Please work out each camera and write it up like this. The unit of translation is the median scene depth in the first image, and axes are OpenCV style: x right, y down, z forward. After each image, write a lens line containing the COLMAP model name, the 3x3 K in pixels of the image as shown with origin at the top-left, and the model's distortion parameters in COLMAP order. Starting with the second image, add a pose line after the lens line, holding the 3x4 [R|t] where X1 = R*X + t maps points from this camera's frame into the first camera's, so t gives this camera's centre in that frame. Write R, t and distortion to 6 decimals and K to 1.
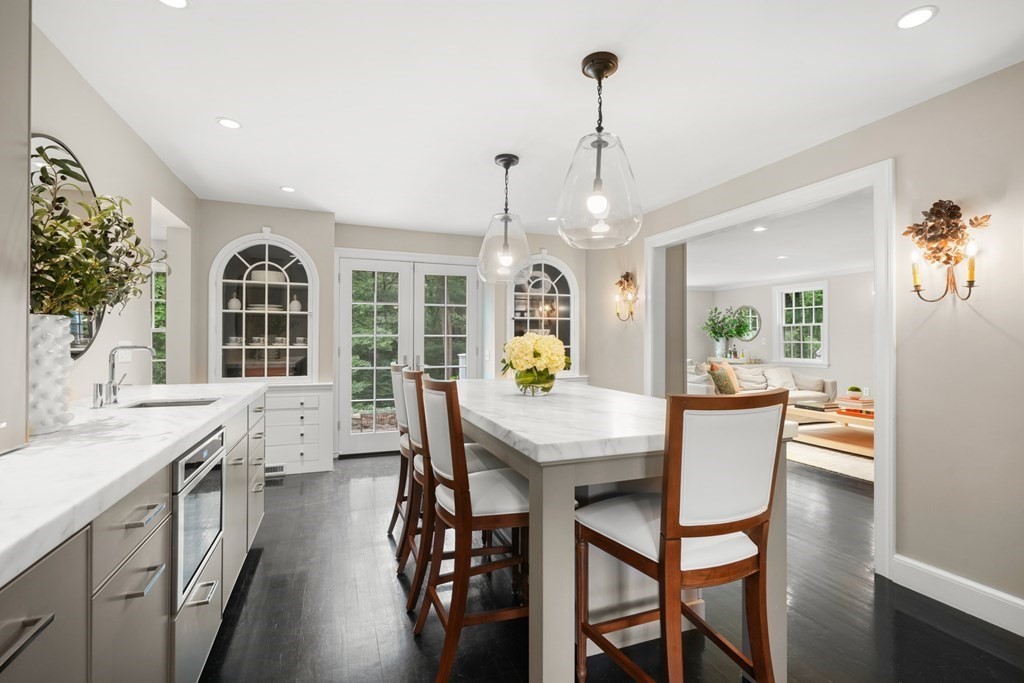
lens RADIAL K [[468.0, 0, 512.0], [0, 468.0, 341.5], [0, 0, 1]] dist [0.000055, -0.000040]
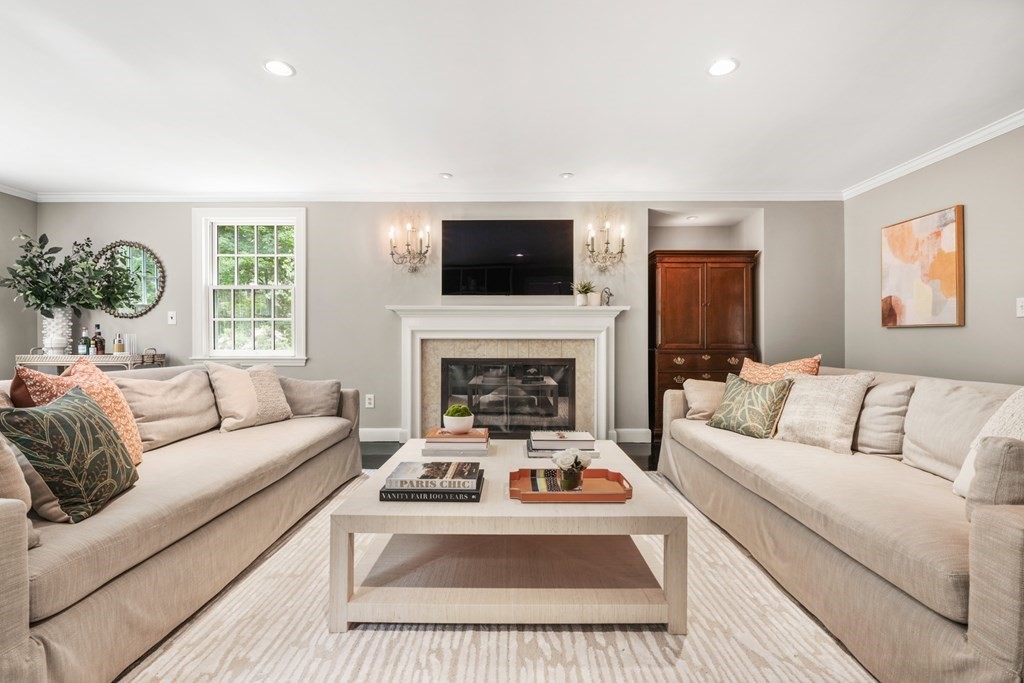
lens RADIAL K [[464.2, 0, 515.0], [0, 464.2, 335.9], [0, 0, 1]] dist [0.000203, -0.000314]
pose [[0.359513, 0.001142, 0.933139, 0.211905], [0.004529, 0.999985, -0.002969, 0.021333], [-0.933129, 0.005293, 0.359503, 0.483938]]
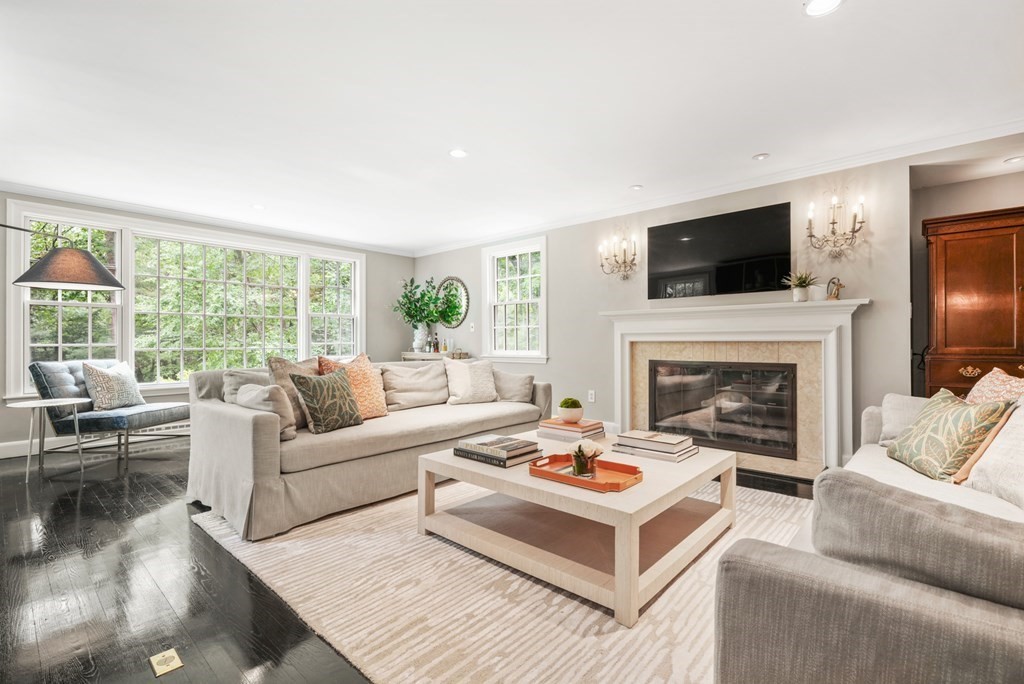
lens RADIAL K [[464.2, 0, 515.0], [0, 464.2, 336.4], [0, 0, 1]] dist [0.000203, -0.000314]
pose [[0.887632, -0.001720, 0.460551, 0.272531], [0.008756, 0.999875, -0.013143, 0.022503], [-0.460471, 0.015699, 0.887536, 0.354225]]
